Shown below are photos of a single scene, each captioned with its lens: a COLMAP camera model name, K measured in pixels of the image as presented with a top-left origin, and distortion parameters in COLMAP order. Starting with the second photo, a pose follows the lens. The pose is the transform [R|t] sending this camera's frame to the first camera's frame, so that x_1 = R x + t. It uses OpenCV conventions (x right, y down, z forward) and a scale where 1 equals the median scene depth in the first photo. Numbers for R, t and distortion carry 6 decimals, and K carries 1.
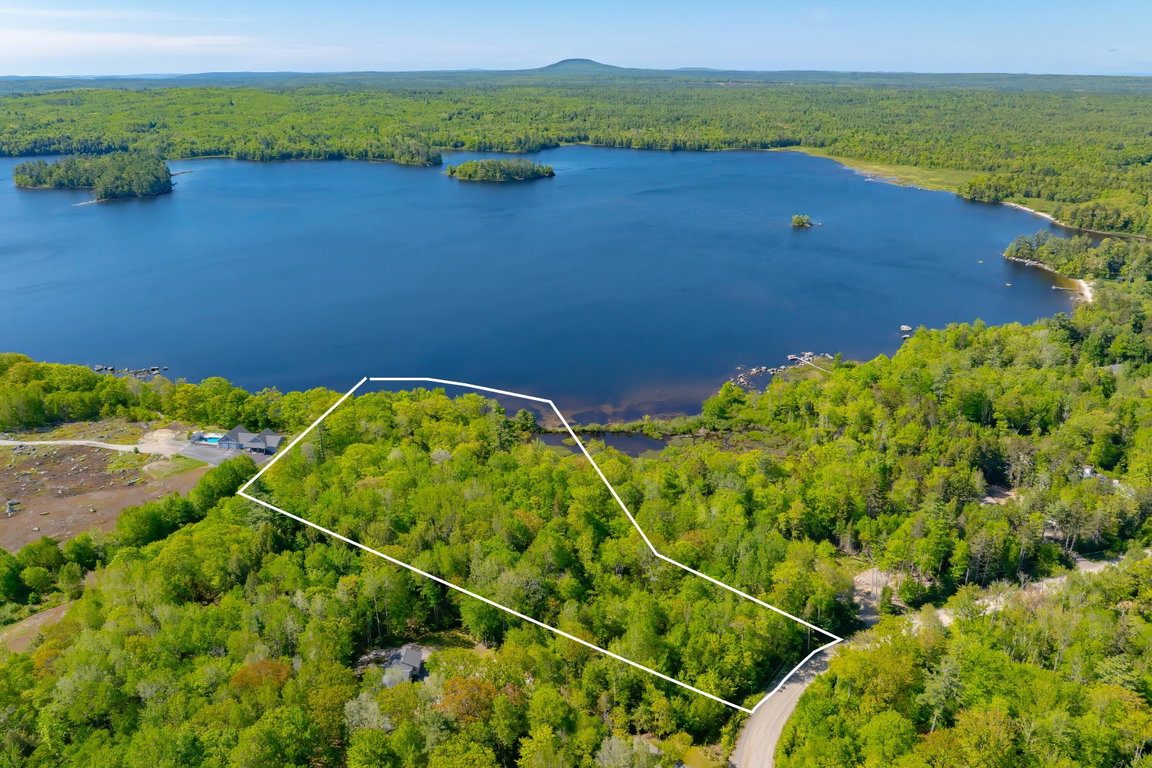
lens RADIAL K [[793.8, 0, 576.0], [0, 793.8, 384.0], [0, 0, 1]] dist [-0.058242, 0.019094]
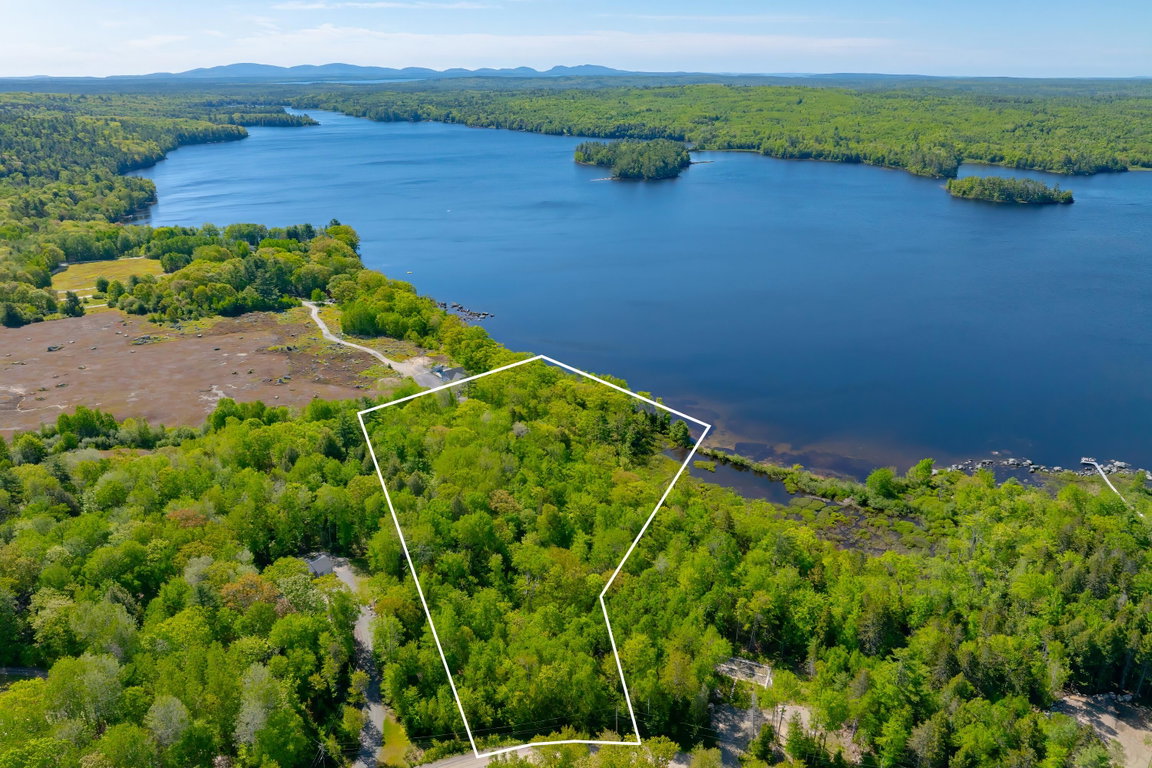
lens RADIAL K [[793.8, 0, 576.0], [0, 793.8, 384.0], [0, 0, 1]] dist [-0.058242, 0.019094]
pose [[0.757643, 0.239553, -0.607117, 0.097666], [-0.240961, 0.967156, 0.080911, -0.013661], [0.606560, 0.084990, 0.790482, 0.035563]]
